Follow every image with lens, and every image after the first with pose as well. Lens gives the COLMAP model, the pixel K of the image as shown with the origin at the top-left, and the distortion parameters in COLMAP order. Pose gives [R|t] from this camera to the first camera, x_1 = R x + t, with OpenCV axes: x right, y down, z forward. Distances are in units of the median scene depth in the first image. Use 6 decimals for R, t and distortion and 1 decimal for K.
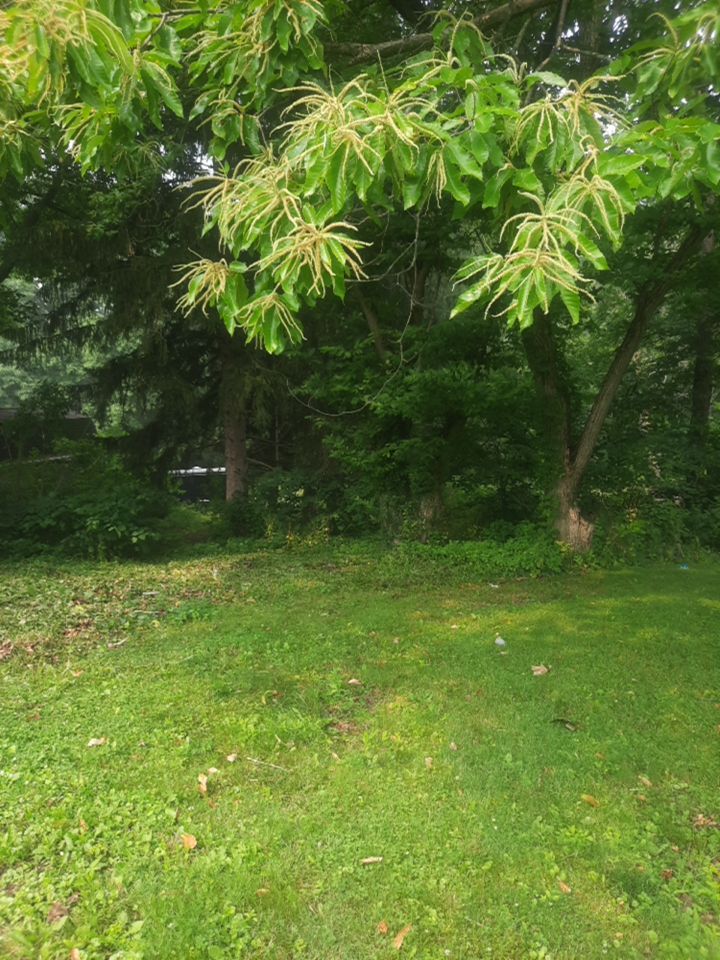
lens RADIAL K [[659.4, 0, 360.0], [0, 659.4, 480.0], [0, 0, 1]] dist [-0.001979, -0.009764]
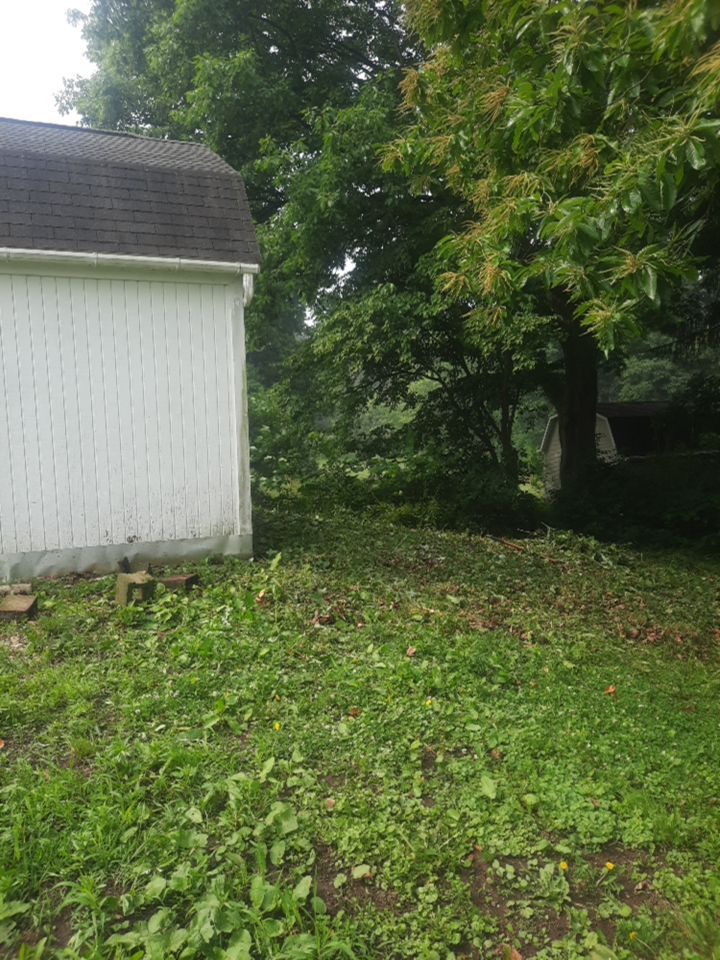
lens RADIAL K [[659.4, 0, 360.0], [0, 659.4, 480.0], [0, 0, 1]] dist [-0.001979, -0.009764]
pose [[0.658869, 0.086231, -0.747299, -0.066609], [-0.080655, 0.995780, 0.043792, 0.006490], [0.747921, 0.031420, 0.663043, -0.030241]]
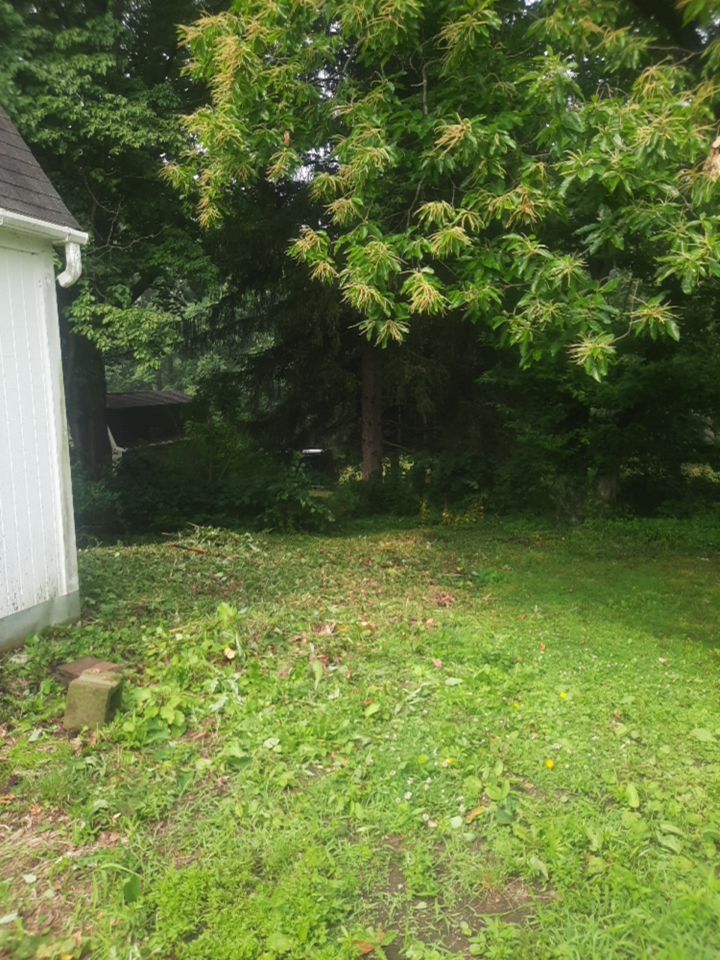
lens RADIAL K [[653.1, 0, 360.0], [0, 653.1, 480.0], [0, 0, 1]] dist [-0.006696, -0.007766]
pose [[0.998046, 0.005025, -0.062286, -0.380888], [-0.003265, 0.999594, 0.028322, 0.000414], [0.062403, -0.028064, 0.997656, -0.147169]]
